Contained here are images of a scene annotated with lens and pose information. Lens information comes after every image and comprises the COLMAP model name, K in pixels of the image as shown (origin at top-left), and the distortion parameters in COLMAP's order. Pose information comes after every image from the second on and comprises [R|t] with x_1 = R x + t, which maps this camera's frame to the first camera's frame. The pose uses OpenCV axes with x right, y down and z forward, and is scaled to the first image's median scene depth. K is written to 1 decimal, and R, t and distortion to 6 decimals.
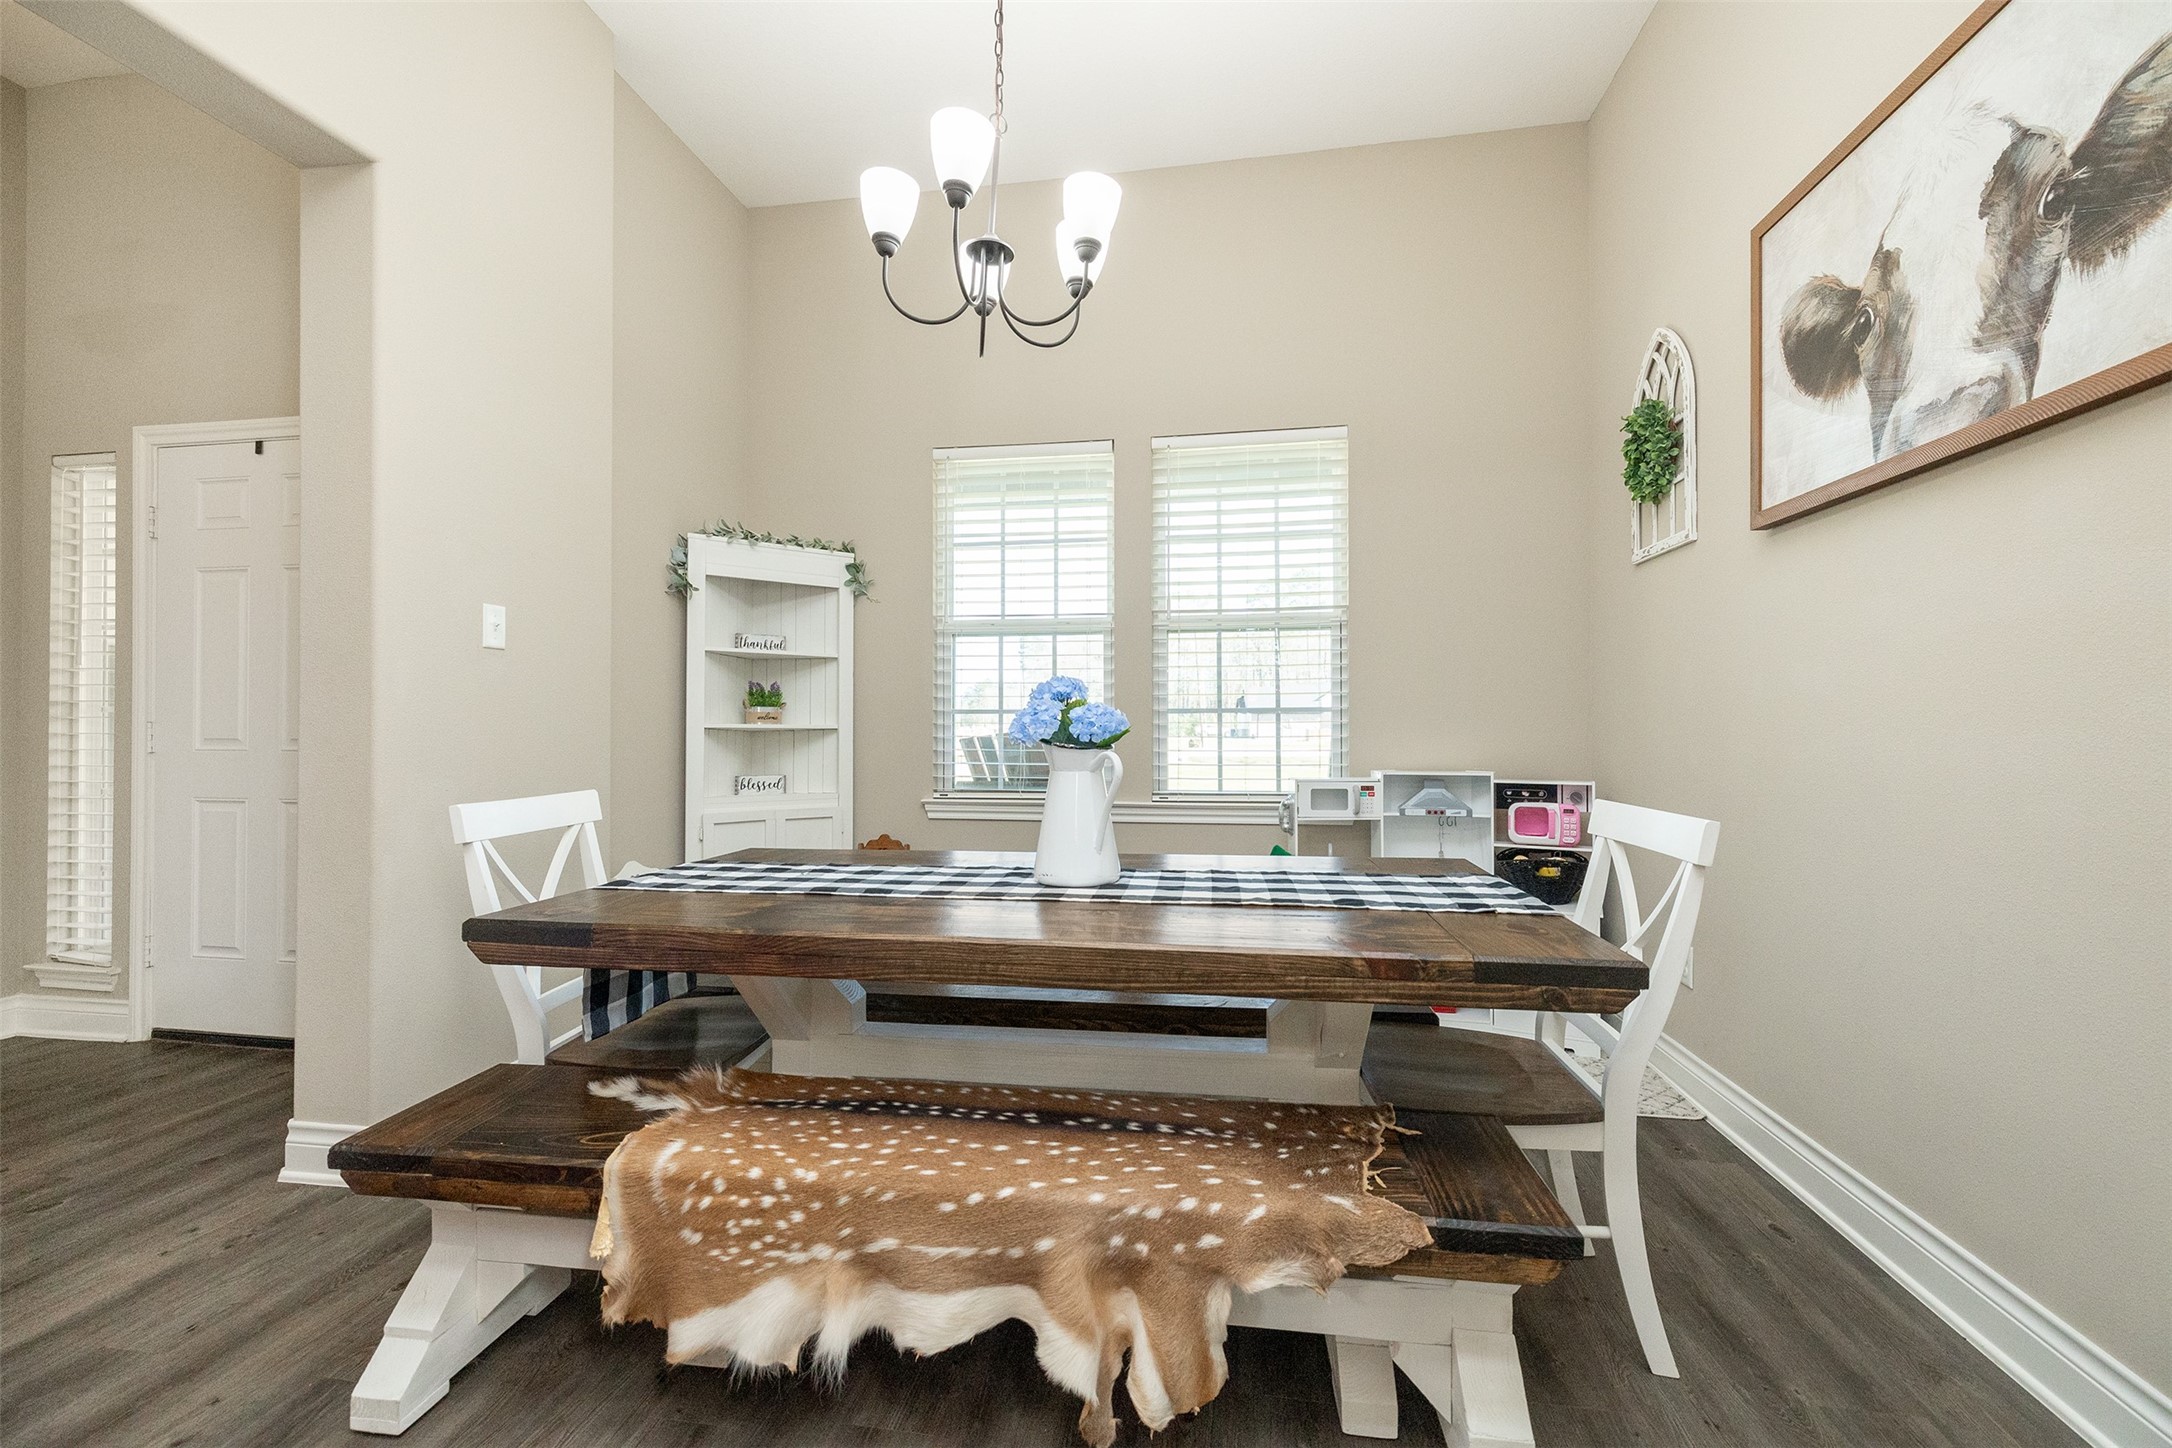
lens RADIAL K [[909.4, 0, 1092.6], [0, 909.4, 716.7], [0, 0, 1]] dist [0.000221, 0.000608]
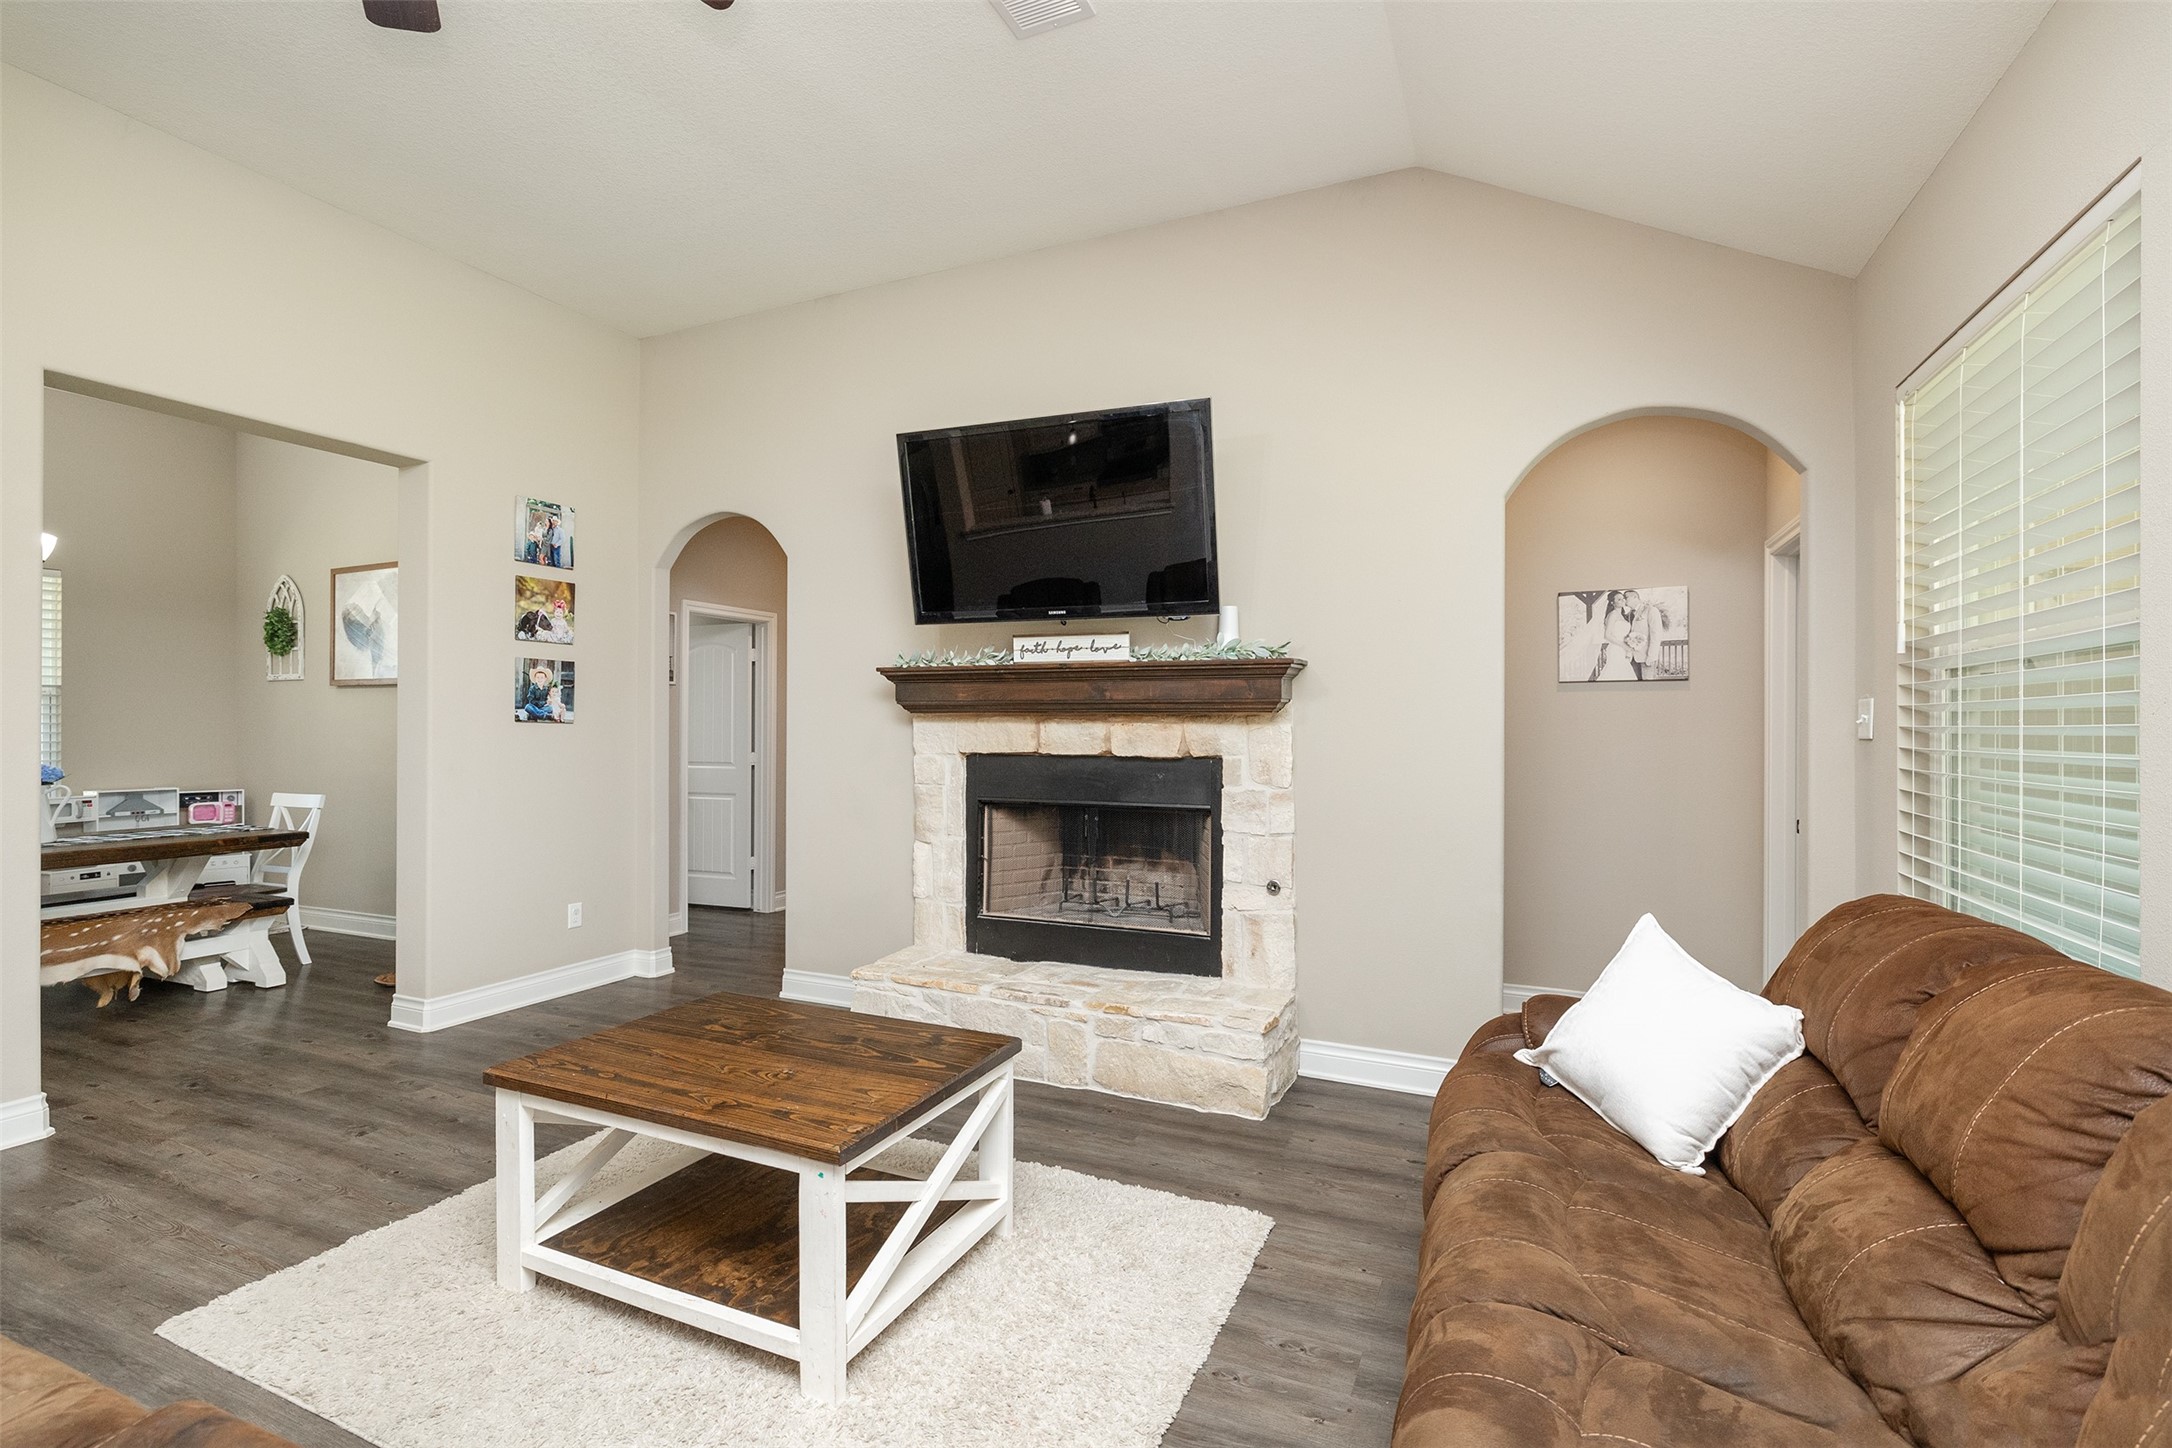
lens RADIAL K [[979.6, 0, 1092.7], [0, 979.6, 728.7], [0, 0, 1]] dist [-0.001713, -0.000338]
pose [[0.251797, -0.001638, 0.967779, -1.082047], [-0.006596, 0.999972, 0.003408, -0.080857], [-0.967758, -0.007242, 0.251779, -1.368756]]
